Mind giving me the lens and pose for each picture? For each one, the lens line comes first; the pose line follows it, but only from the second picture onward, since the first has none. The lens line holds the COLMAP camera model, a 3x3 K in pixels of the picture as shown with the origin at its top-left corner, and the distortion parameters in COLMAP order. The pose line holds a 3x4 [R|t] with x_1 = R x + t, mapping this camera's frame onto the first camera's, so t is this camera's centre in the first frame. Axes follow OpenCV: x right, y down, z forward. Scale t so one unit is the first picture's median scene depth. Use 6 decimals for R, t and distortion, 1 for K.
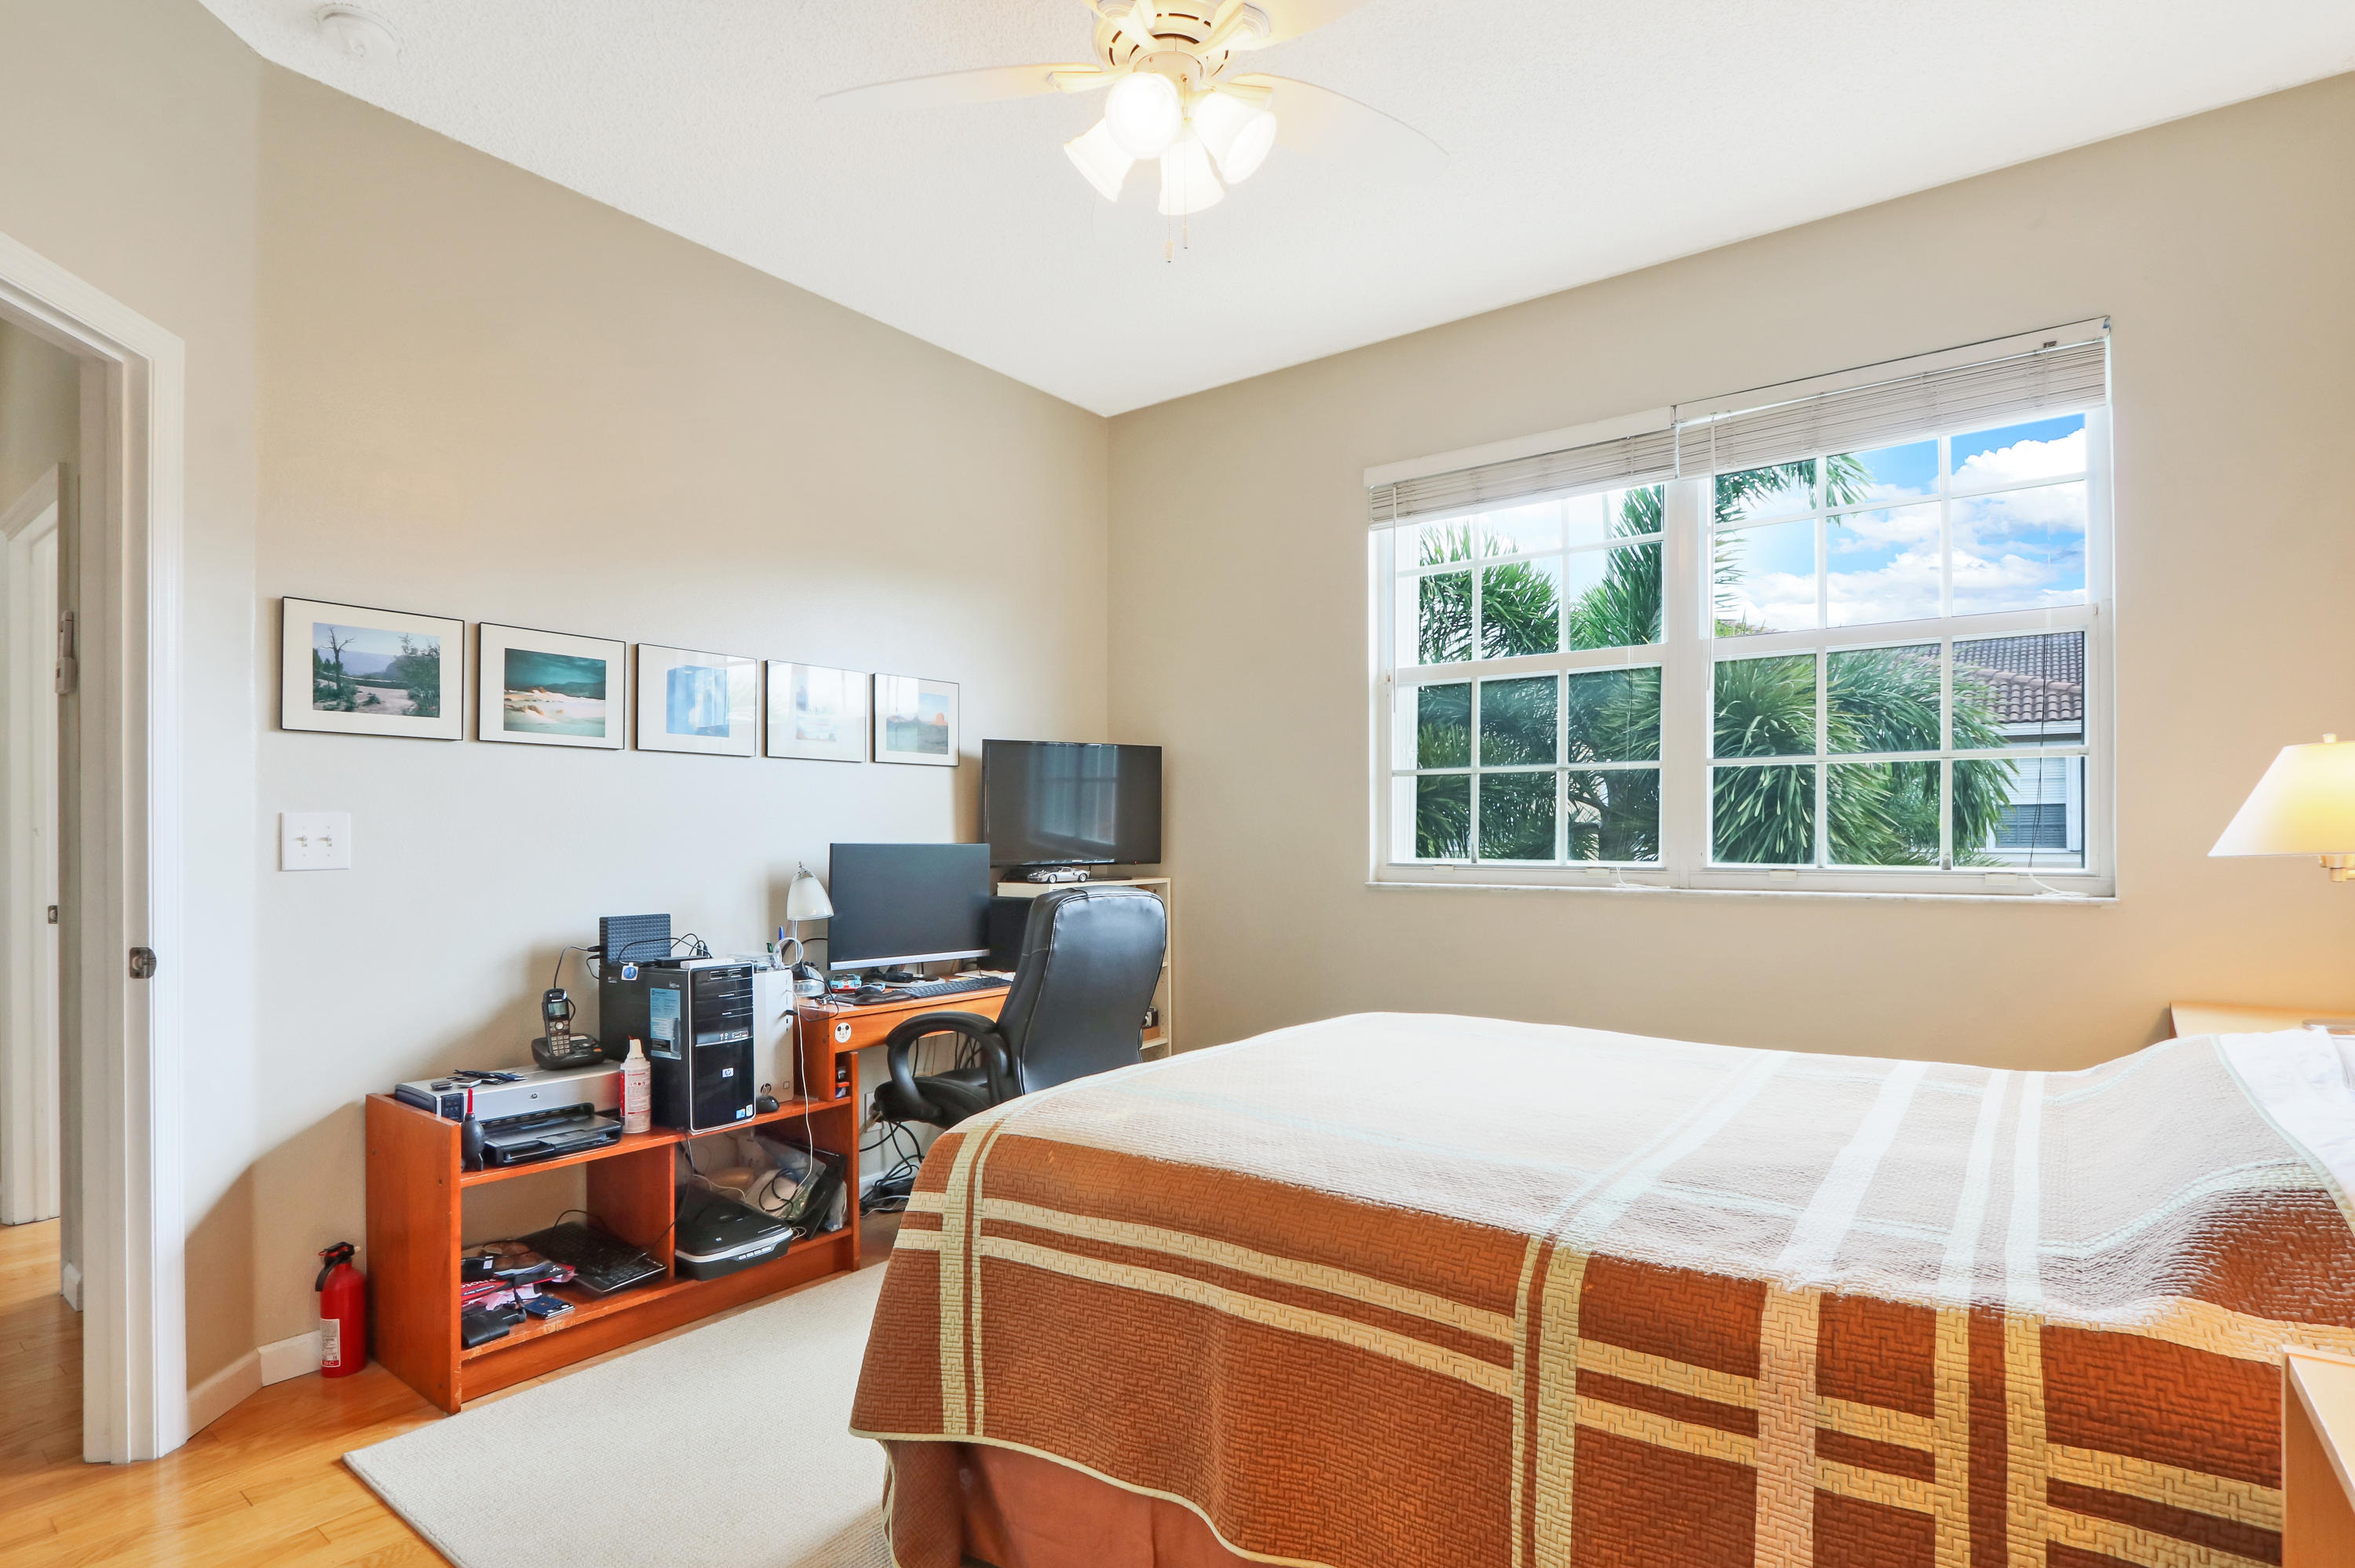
lens RADIAL K [[1145.1, 0, 1183.0], [0, 1145.1, 835.5], [0, 0, 1]] dist [-0.002127, -0.000170]
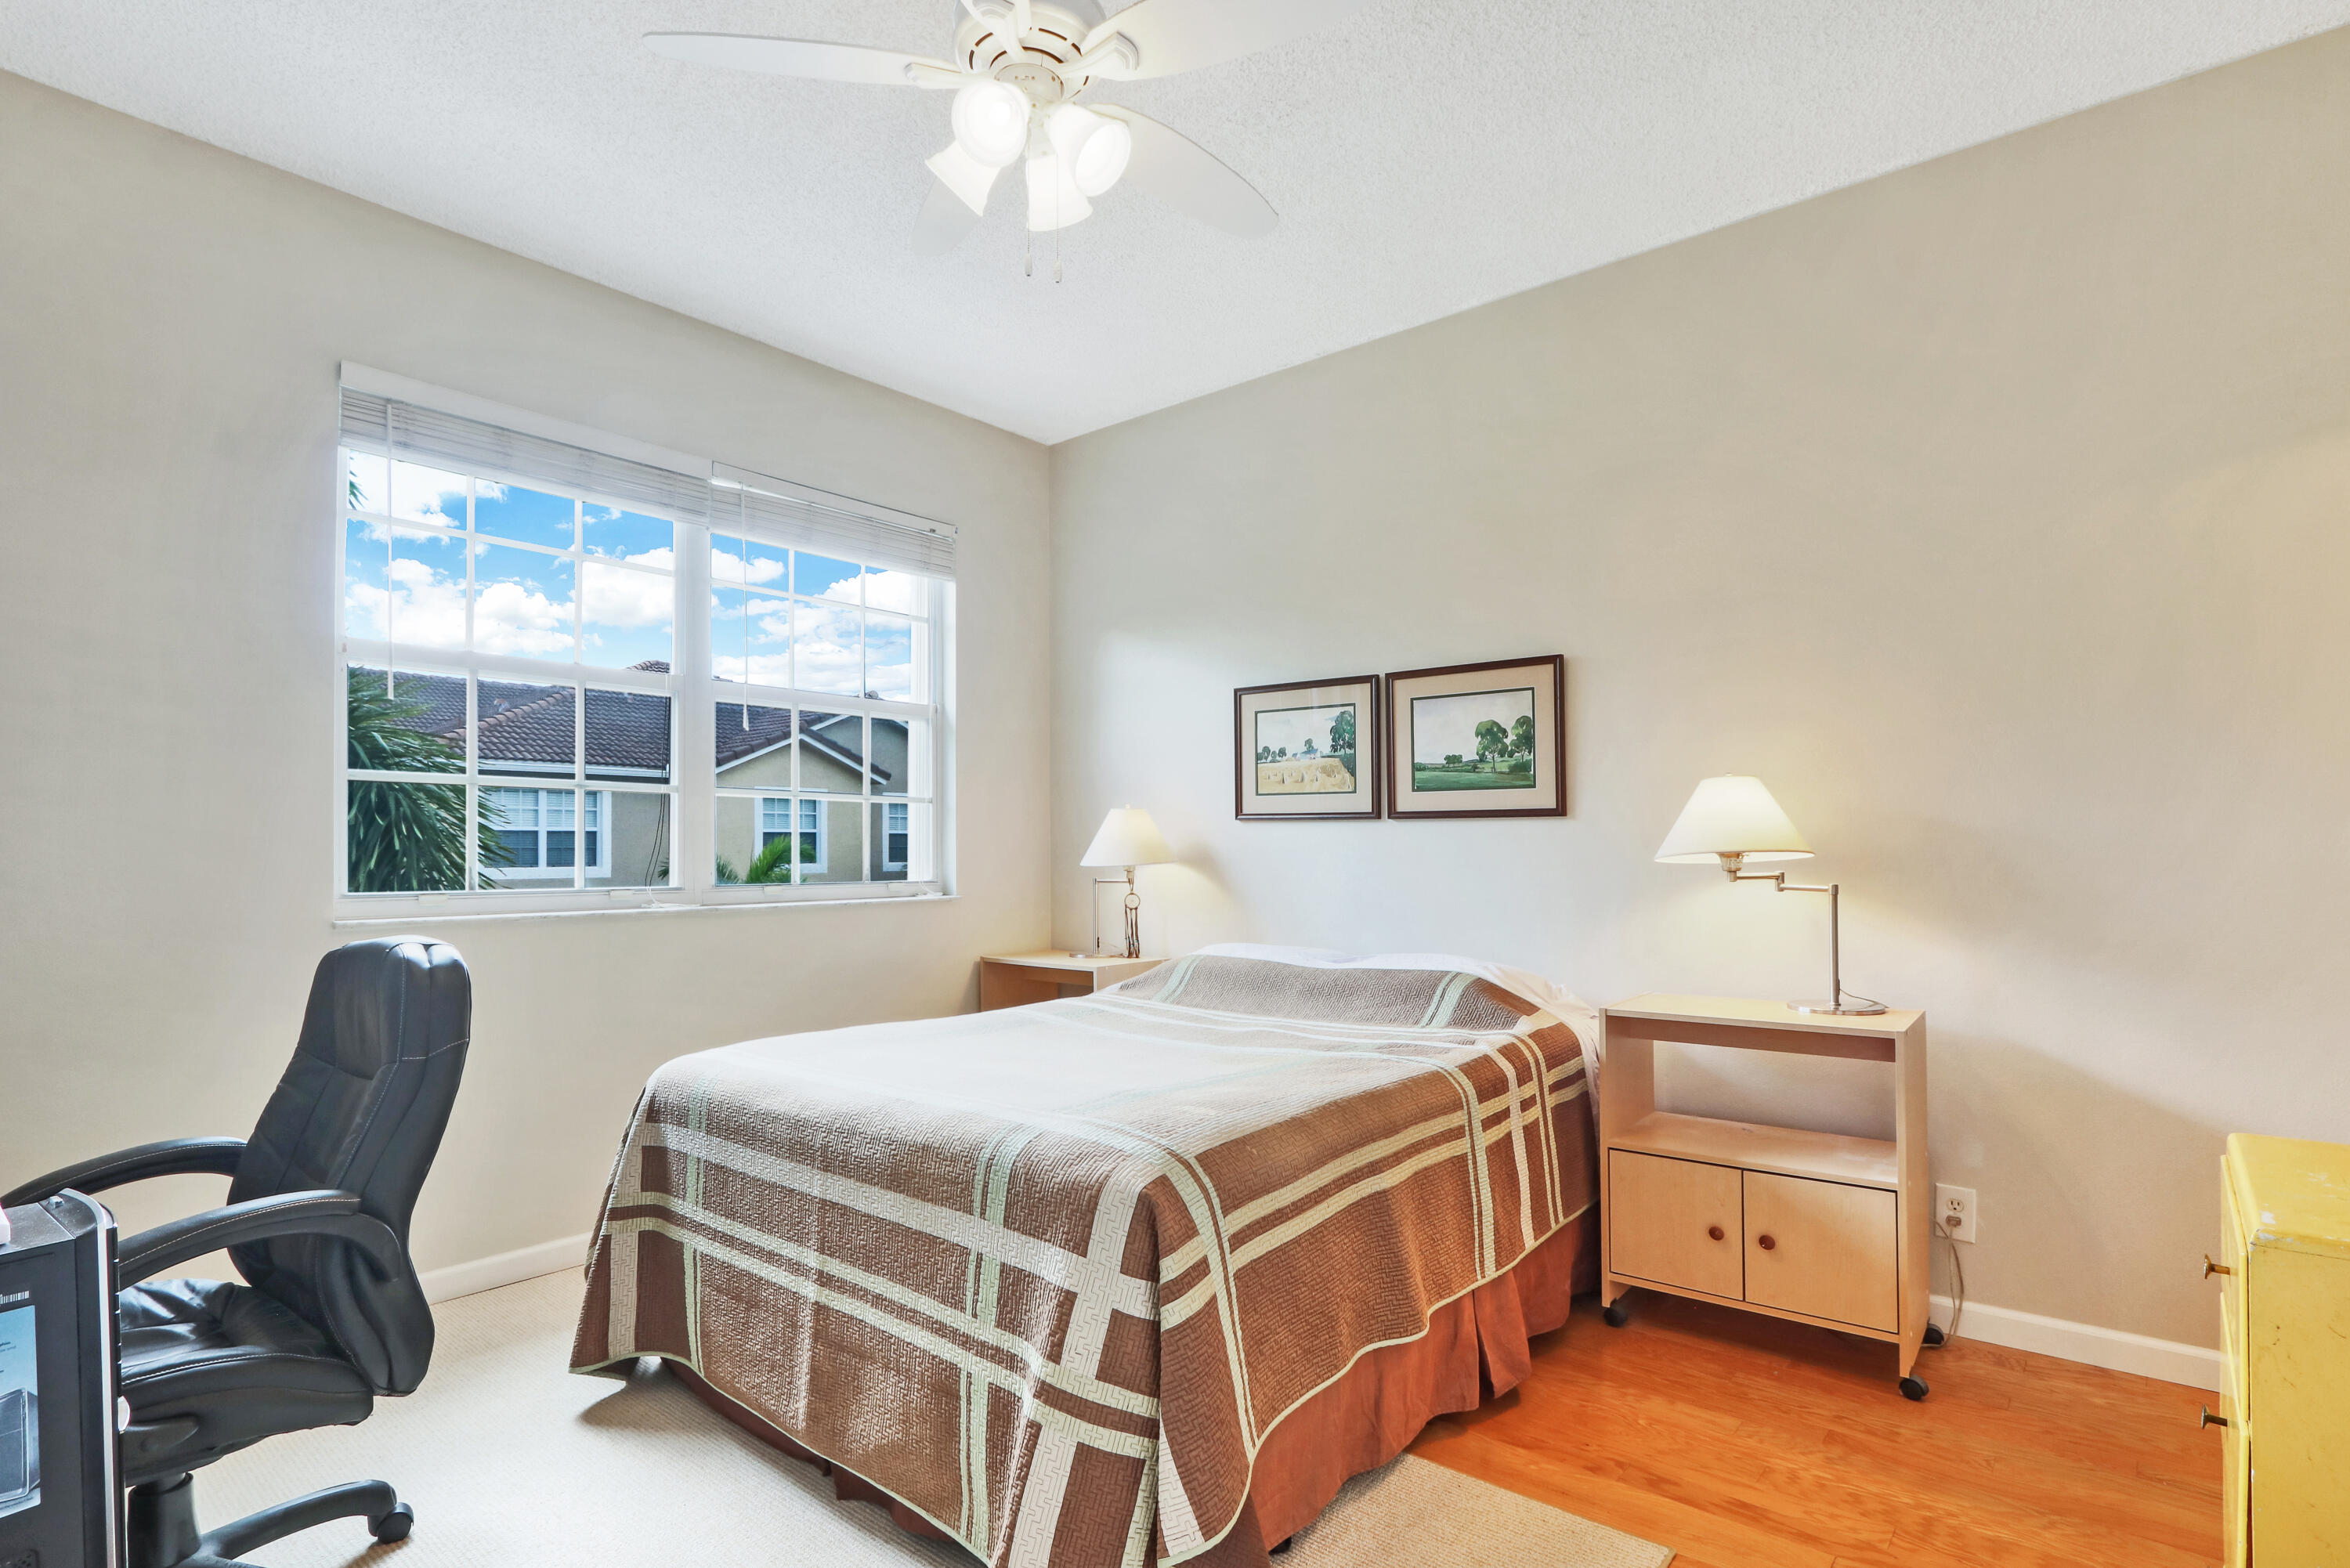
lens RADIAL K [[1143.2, 0, 1171.2], [0, 1143.2, 806.8], [0, 0, 1]] dist [-0.014190, 0.000259]
pose [[0.072829, 0.041312, 0.996488, -0.974214], [0.006209, 0.999104, -0.041874, -0.000621], [-0.997325, 0.009237, 0.072508, 0.796445]]
